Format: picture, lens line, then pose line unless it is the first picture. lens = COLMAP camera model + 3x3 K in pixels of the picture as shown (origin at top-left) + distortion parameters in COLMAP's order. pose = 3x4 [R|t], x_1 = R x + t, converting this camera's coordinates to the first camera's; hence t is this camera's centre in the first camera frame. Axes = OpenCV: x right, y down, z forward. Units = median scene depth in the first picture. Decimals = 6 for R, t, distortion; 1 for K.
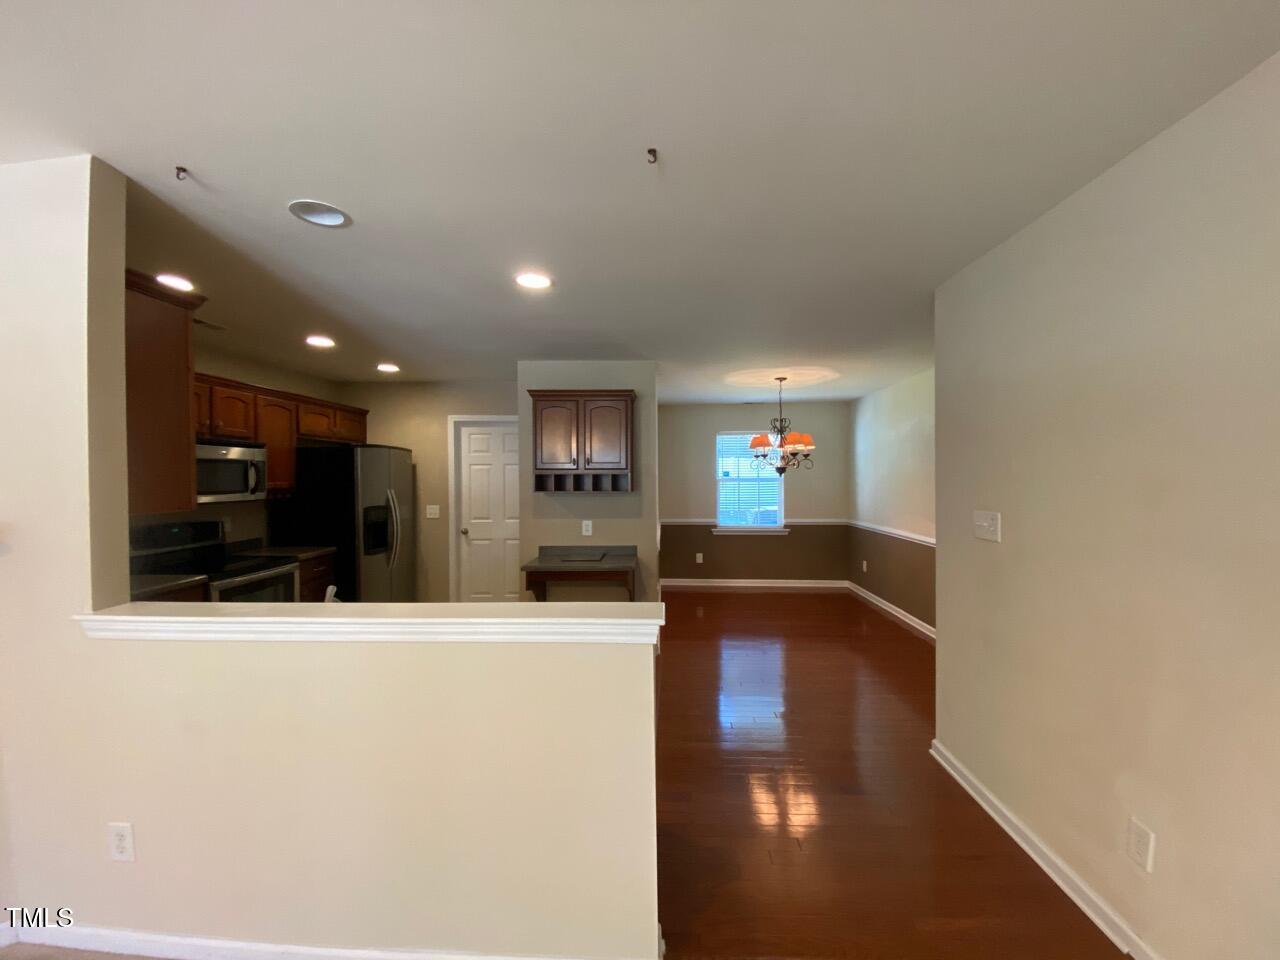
lens RADIAL K [[516.4, 0, 637.1], [0, 516.4, 476.4], [0, 0, 1]] dist [0.006555, -0.003385]
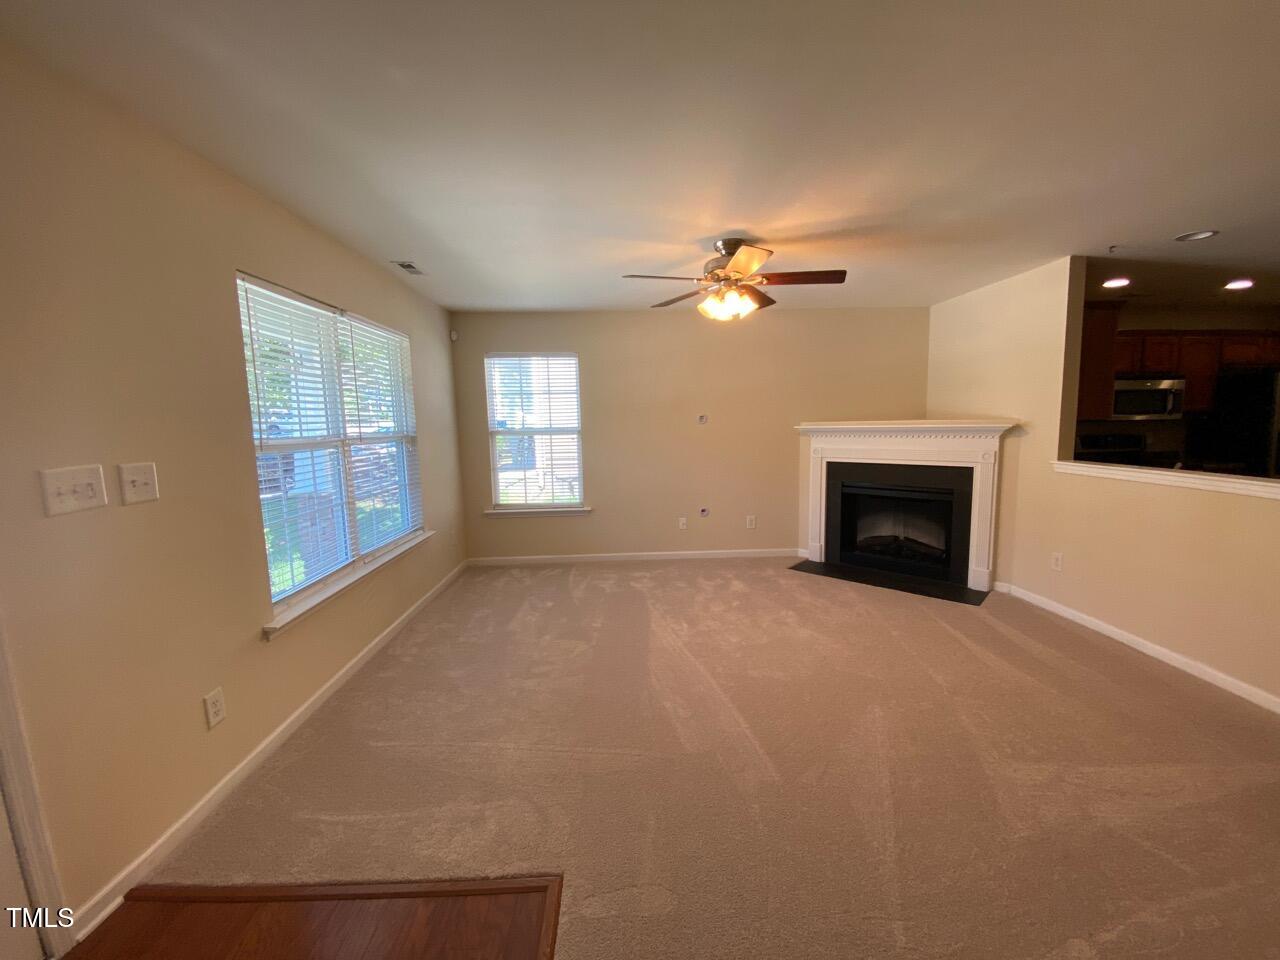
lens RADIAL K [[516.4, 0, 645.4], [0, 516.4, 483.8], [0, 0, 1]] dist [0.006555, -0.003385]
pose [[0.079172, 0.116201, -0.990065, 0.482479], [0.023661, 0.992684, 0.118401, 0.020316], [0.996580, -0.032800, 0.075843, -0.441882]]
